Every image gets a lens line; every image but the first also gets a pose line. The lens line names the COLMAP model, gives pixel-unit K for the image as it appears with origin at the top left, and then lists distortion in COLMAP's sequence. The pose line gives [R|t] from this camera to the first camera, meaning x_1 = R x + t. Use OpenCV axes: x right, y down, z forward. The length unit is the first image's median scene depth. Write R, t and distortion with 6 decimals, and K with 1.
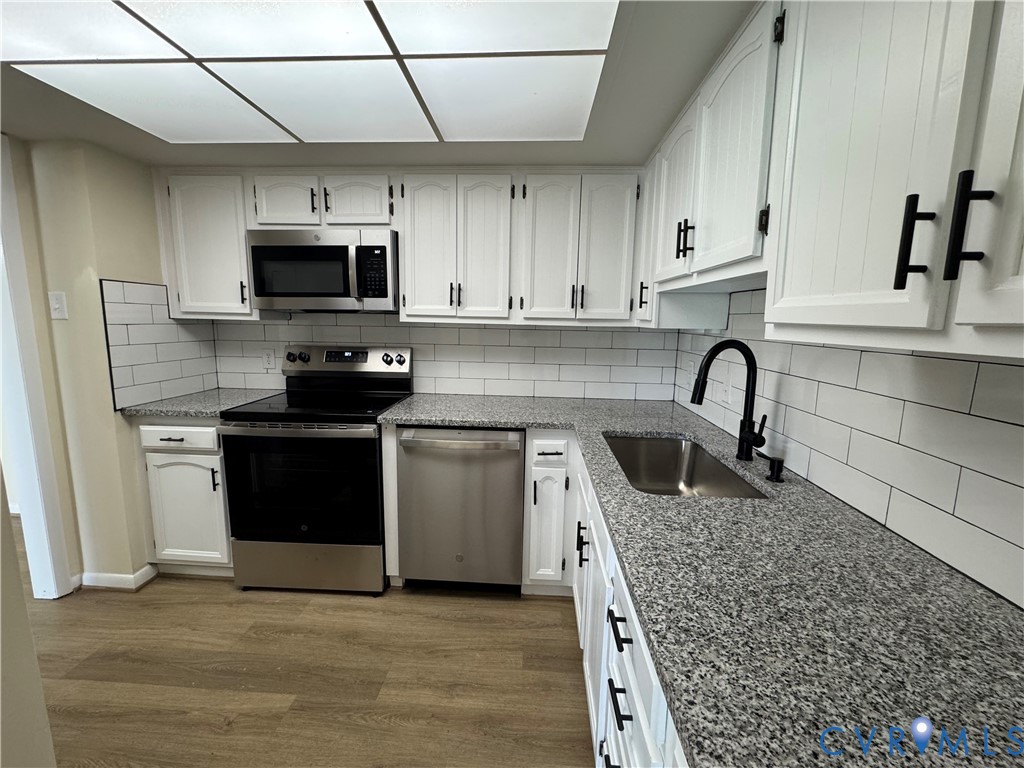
lens RADIAL K [[432.9, 0, 512.0], [0, 432.9, 384.0], [0, 0, 1]] dist [-0.002429, -0.000102]
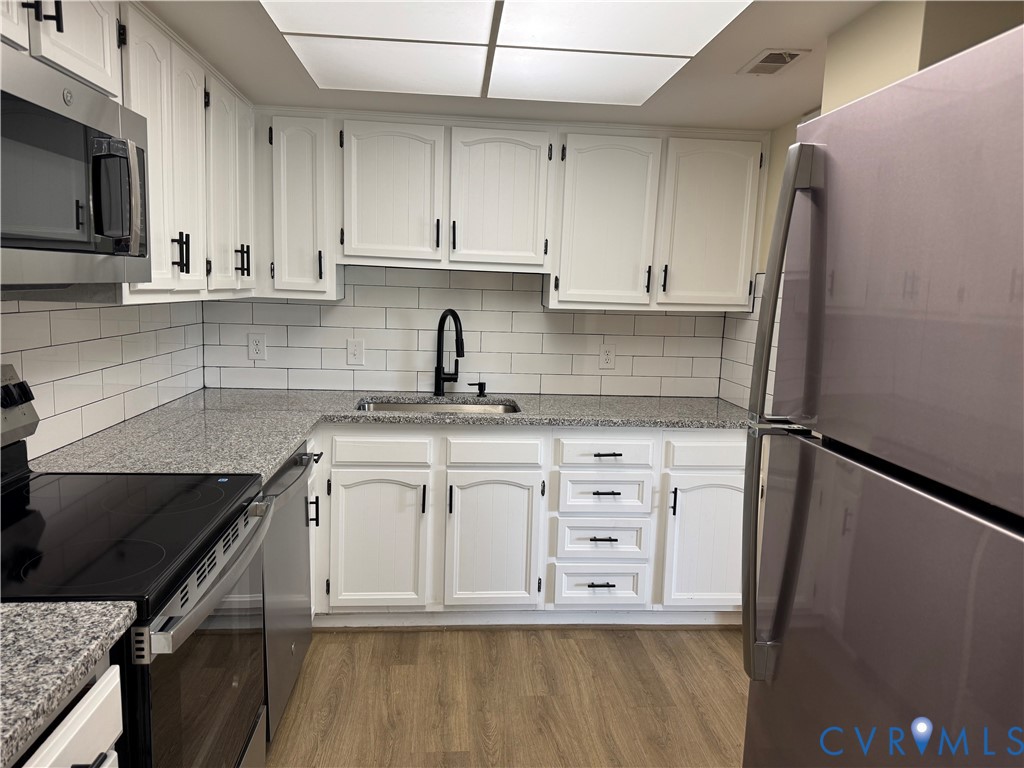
lens RADIAL K [[749.4, 0, 508.9], [0, 749.4, 388.2], [0, 0, 1]] dist [0.128210, -0.175437]
pose [[-0.147889, -0.158219, 0.976266, -1.653522], [0.111746, 0.978126, 0.175448, -0.219941], [-0.982671, 0.135041, -0.126974, 0.997310]]
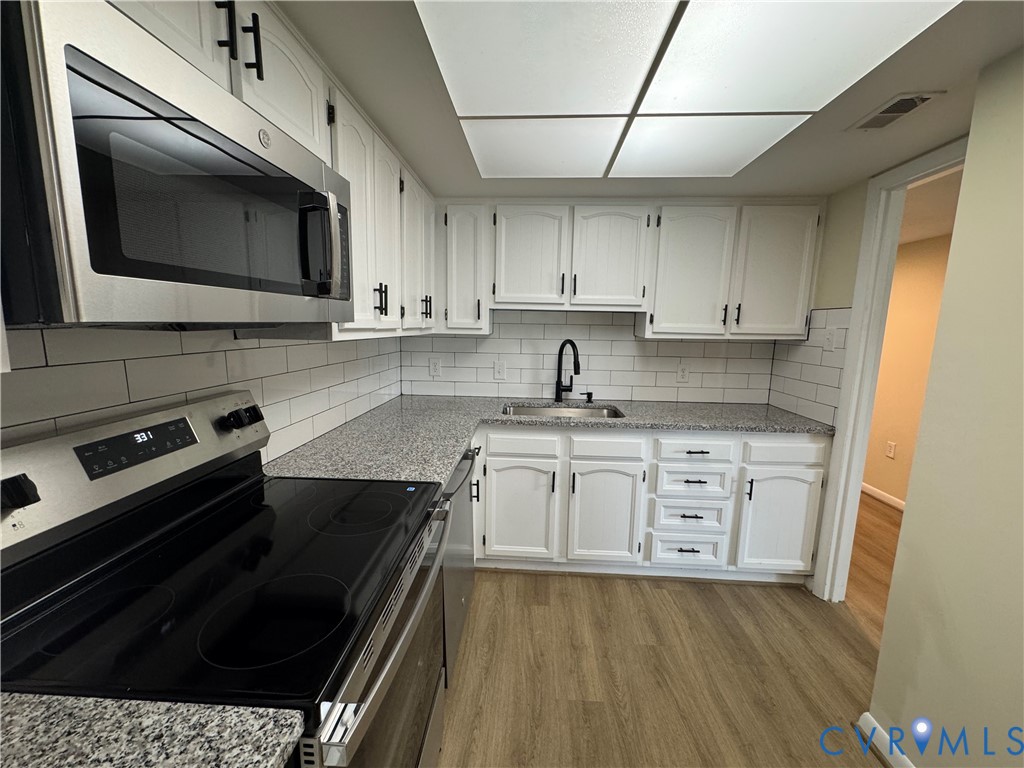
lens RADIAL K [[424.1, 0, 507.2], [0, 424.1, 387.4], [0, 0, 1]] dist [0.020080, 0.000049]
pose [[-0.003581, -0.168802, 0.985643, -1.185285], [0.131411, 0.977023, 0.167803, -0.211827], [-0.991322, 0.130125, 0.018684, 1.090341]]
